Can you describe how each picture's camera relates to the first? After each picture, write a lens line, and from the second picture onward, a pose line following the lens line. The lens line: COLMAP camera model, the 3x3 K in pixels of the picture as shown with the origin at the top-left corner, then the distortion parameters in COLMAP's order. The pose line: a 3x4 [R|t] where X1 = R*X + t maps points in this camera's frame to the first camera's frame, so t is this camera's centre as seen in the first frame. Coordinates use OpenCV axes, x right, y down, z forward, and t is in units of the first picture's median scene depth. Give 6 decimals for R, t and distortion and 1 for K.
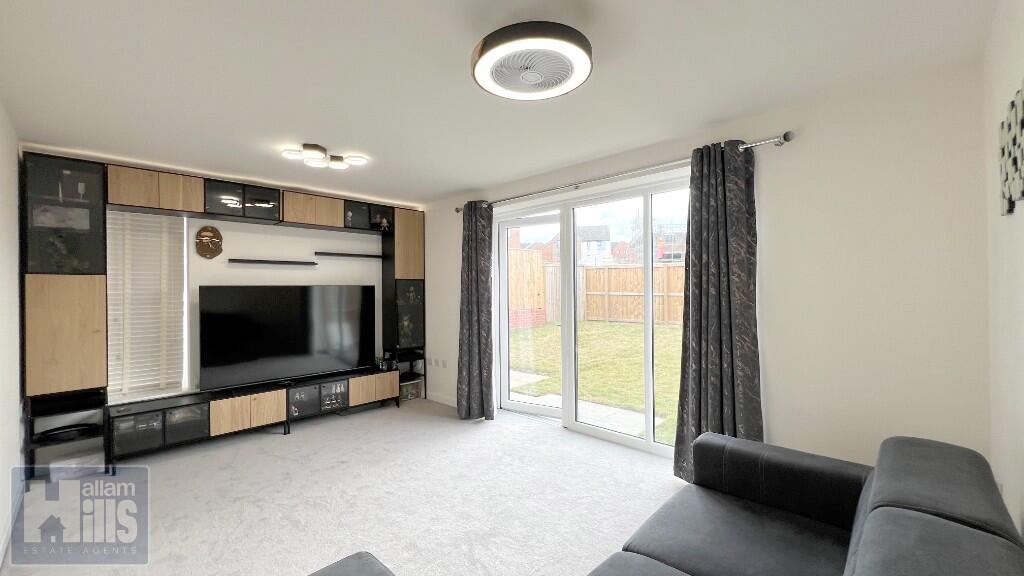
lens RADIAL K [[409.7, 0, 511.8], [0, 409.7, 285.1], [0, 0, 1]] dist [-0.003314, 0.000235]
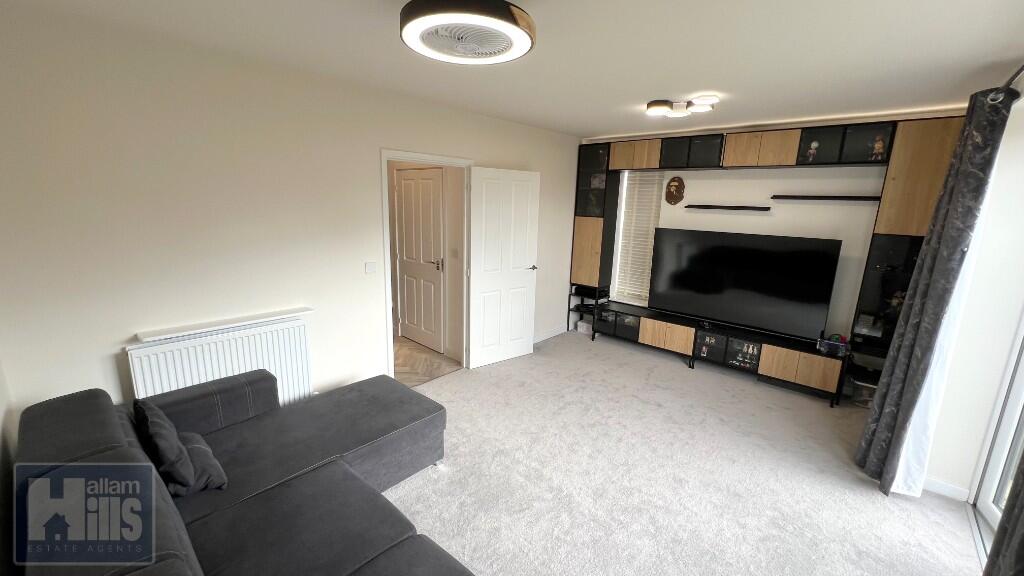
lens RADIAL K [[409.7, 0, 512.1], [0, 409.7, 289.1], [0, 0, 1]] dist [-0.003314, 0.000235]
pose [[0.037452, 0.225764, -0.973462, 0.476101], [-0.014575, 0.974165, 0.225366, -0.088504], [0.999192, 0.005748, 0.039775, 0.485090]]
